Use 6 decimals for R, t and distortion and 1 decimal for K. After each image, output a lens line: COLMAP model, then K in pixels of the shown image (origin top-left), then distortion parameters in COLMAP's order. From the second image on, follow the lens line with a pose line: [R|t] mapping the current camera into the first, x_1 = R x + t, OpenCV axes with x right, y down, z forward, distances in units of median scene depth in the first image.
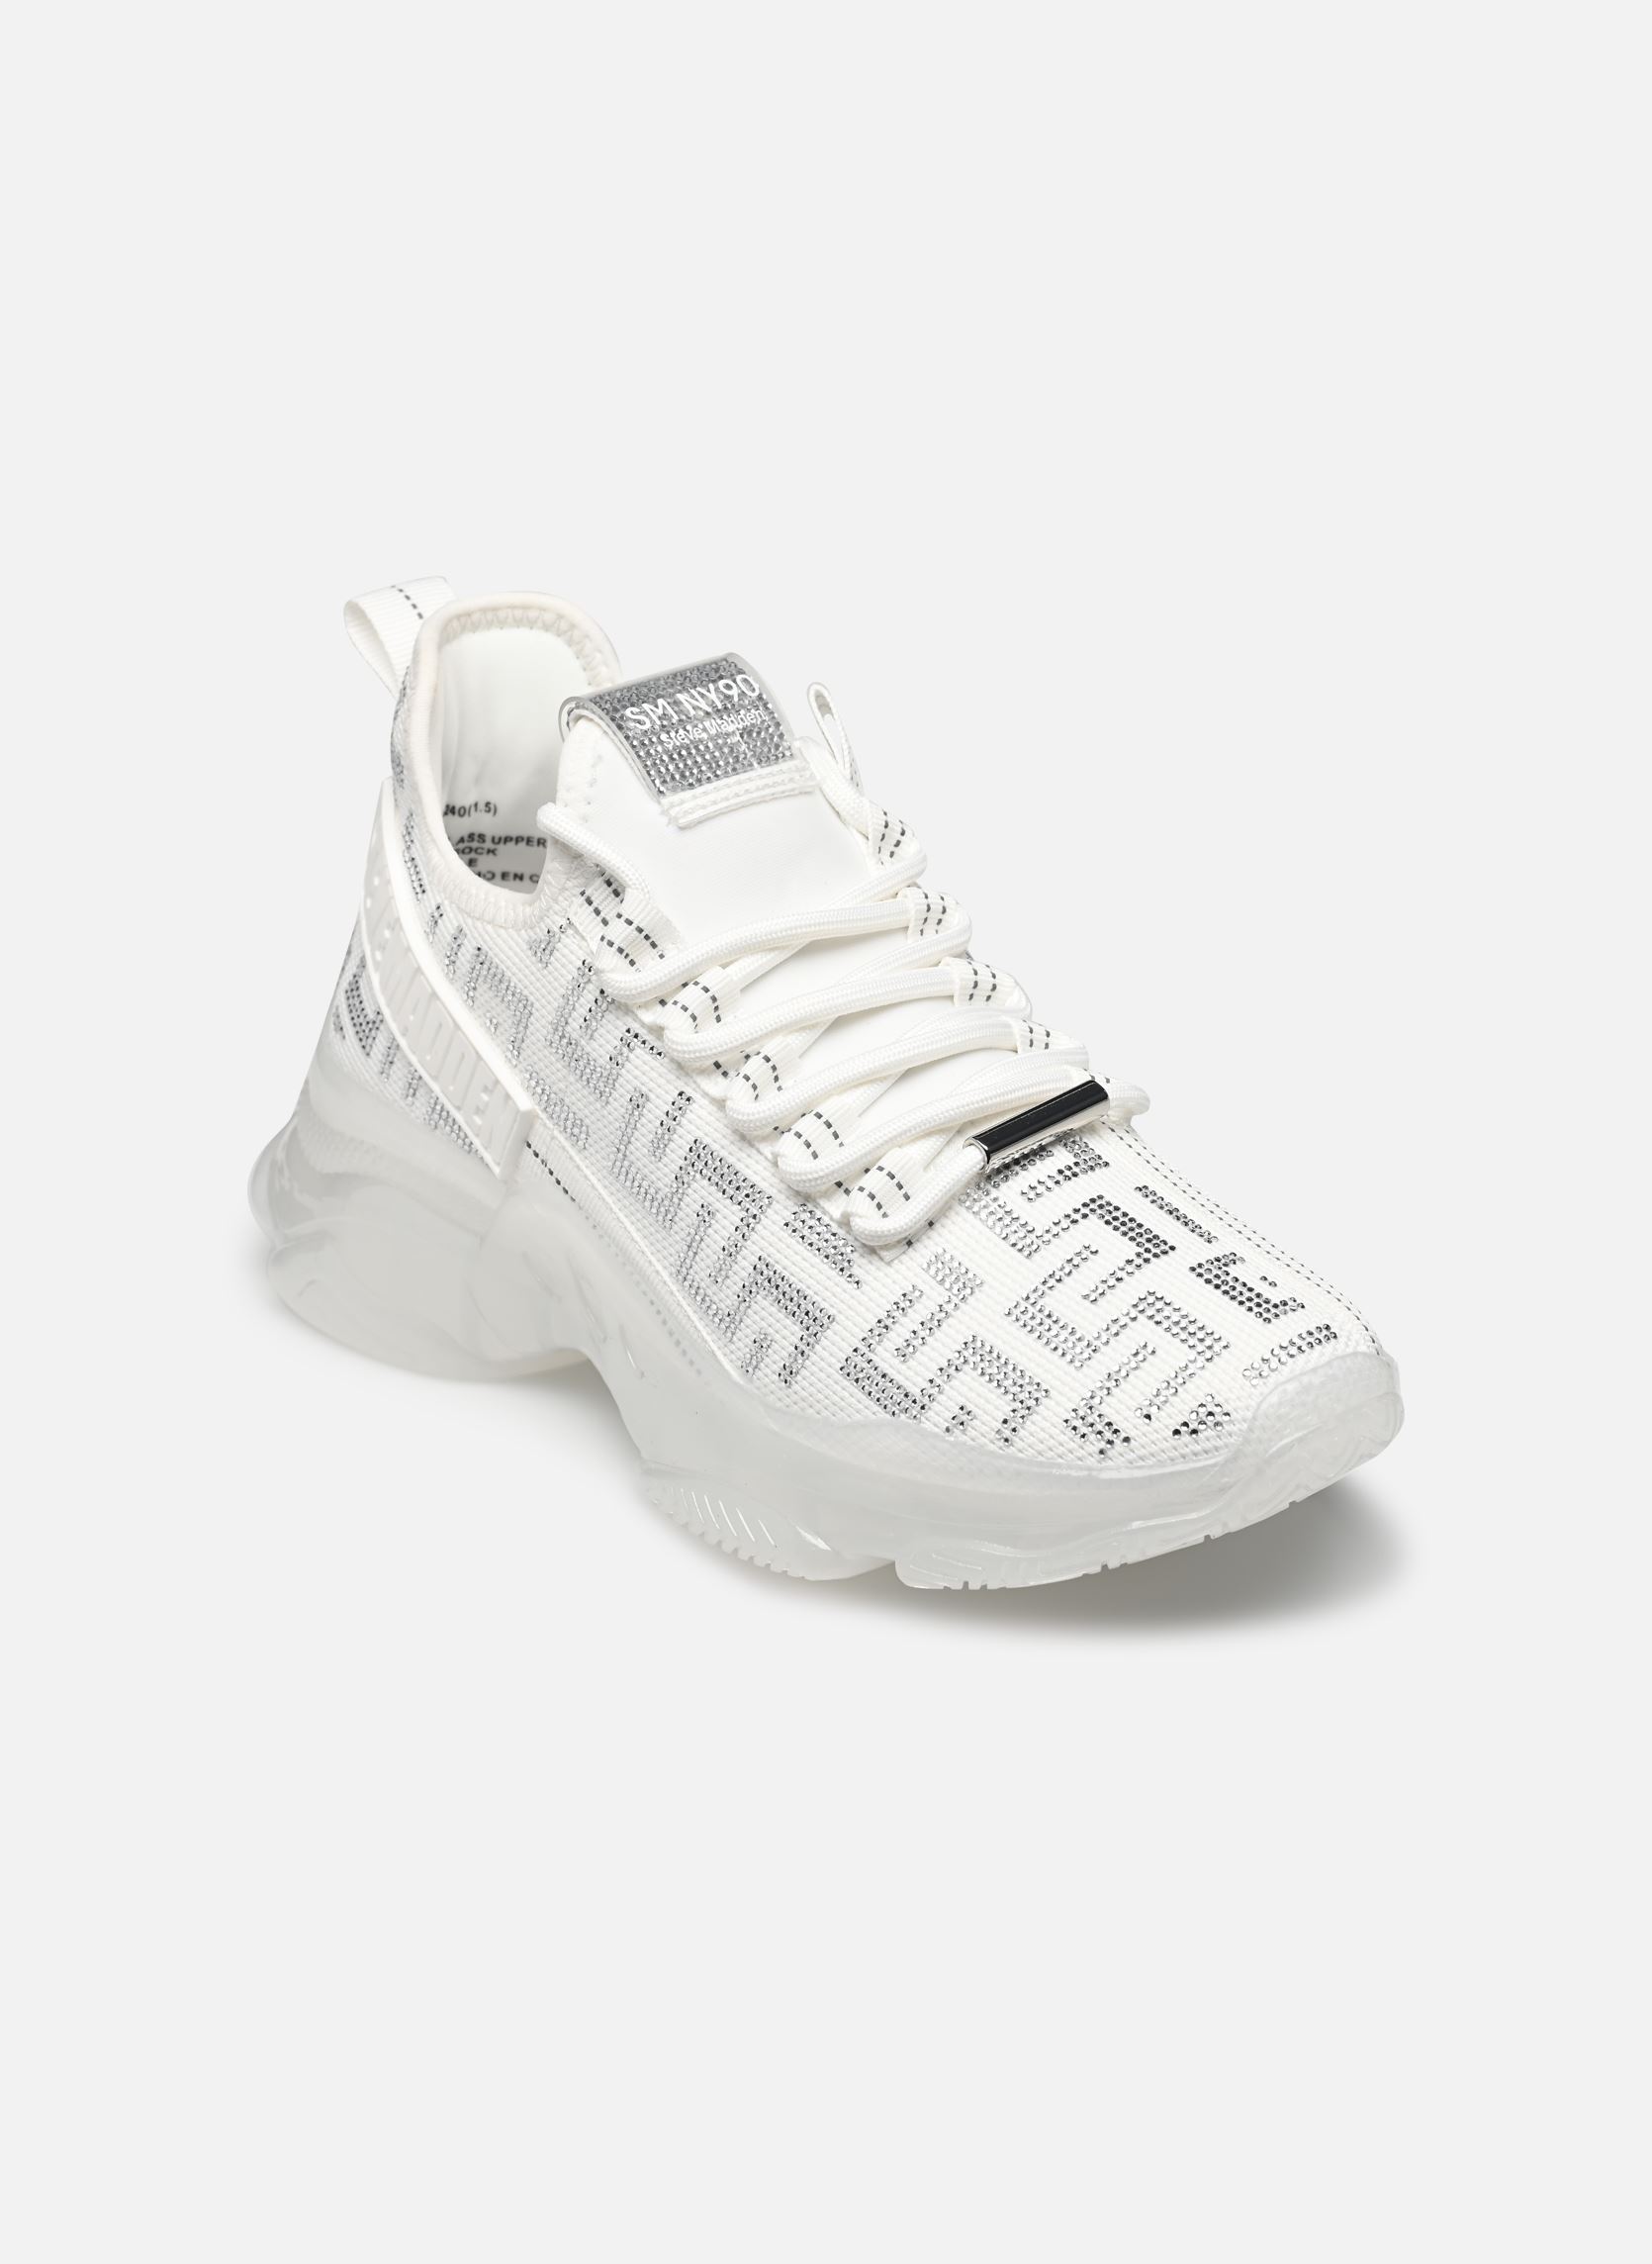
lens RADIAL K [[7112.5, 0, 817.3], [0, 7112.5, 1131.2], [0, 0, 1]] dist [0.280769, 0.000000]
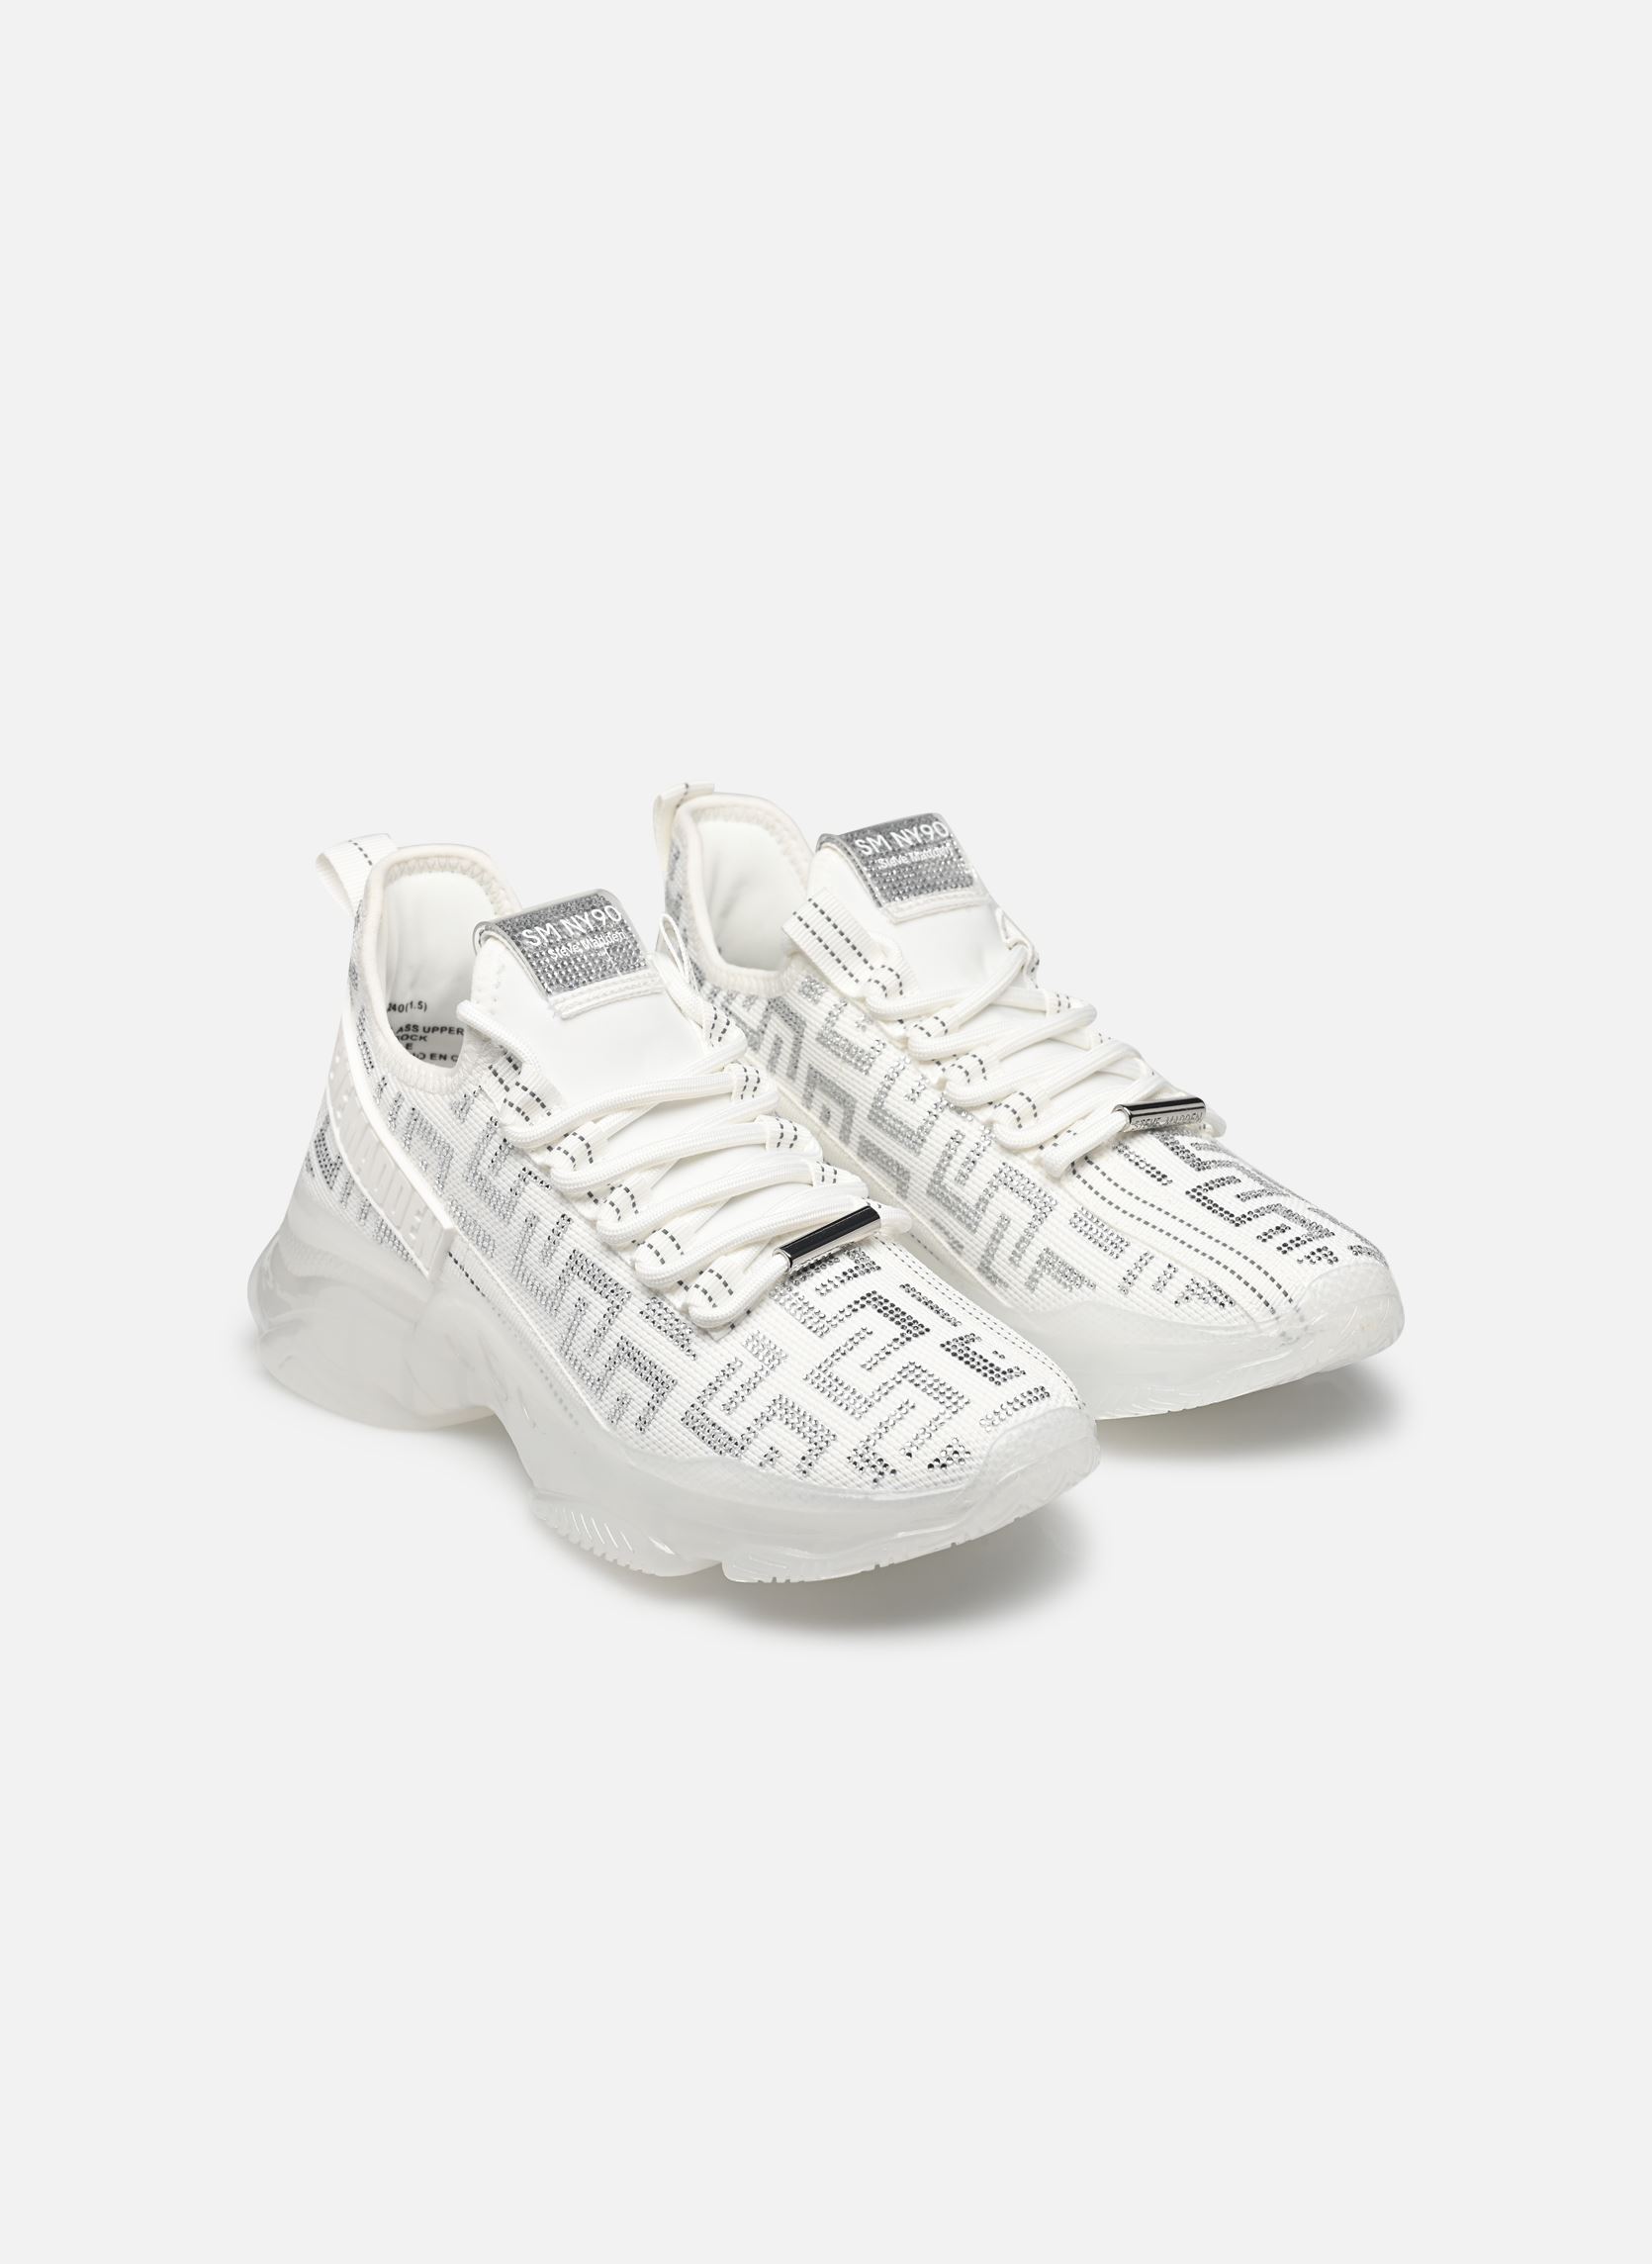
lens RADIAL K [[7112.5, 0, 835.9], [0, 7112.5, 1130.7], [0, 0, 1]] dist [0.280769, 0.000000]
pose [[0.999592, 0.000268, 0.028549, -0.006023], [-0.000371, 0.999993, 0.003617, -0.026335], [-0.028548, -0.003626, 0.999586, -0.348950]]
